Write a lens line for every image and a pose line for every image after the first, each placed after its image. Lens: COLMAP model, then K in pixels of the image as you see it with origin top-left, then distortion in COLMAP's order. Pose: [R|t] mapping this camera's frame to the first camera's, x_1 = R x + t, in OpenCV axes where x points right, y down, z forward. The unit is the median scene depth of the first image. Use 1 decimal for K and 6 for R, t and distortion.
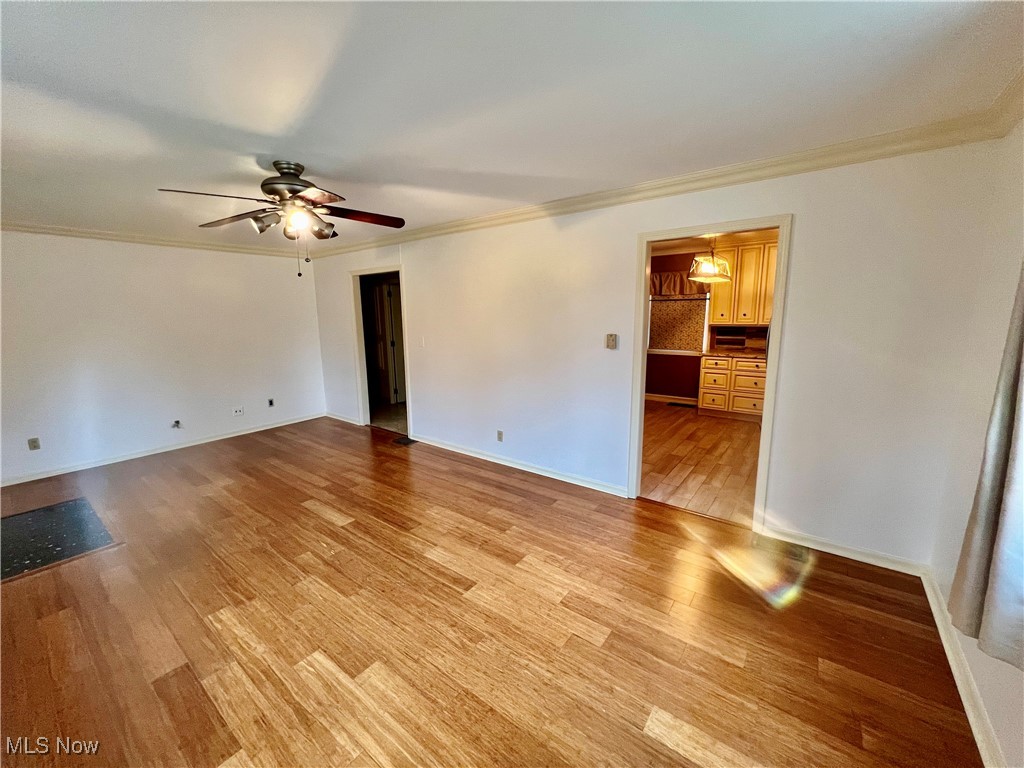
lens RADIAL K [[408.9, 0, 512.7], [0, 408.9, 383.5], [0, 0, 1]] dist [-0.007976, 0.001051]
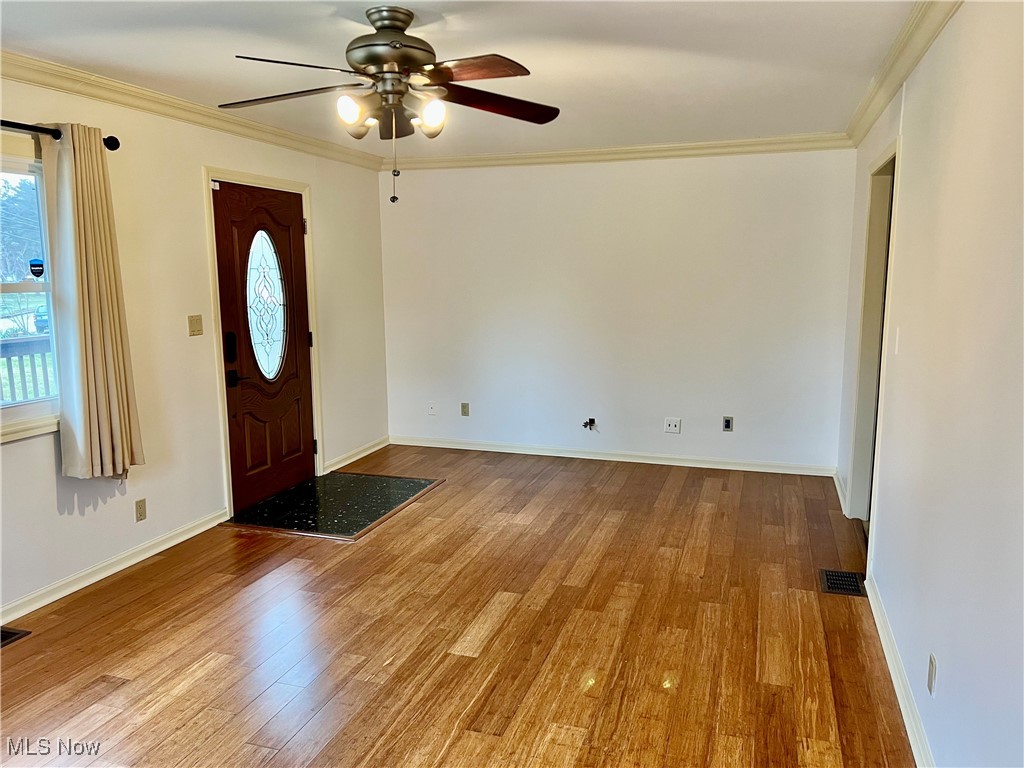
lens RADIAL K [[764.7, 0, 510.5], [0, 764.7, 385.6], [0, 0, 1]] dist [0.020765, -0.010933]
pose [[0.322973, 0.158072, -0.933114, 0.521425], [-0.164971, 0.980262, 0.108959, -0.130082], [0.931919, 0.118746, 0.342675, 0.700090]]
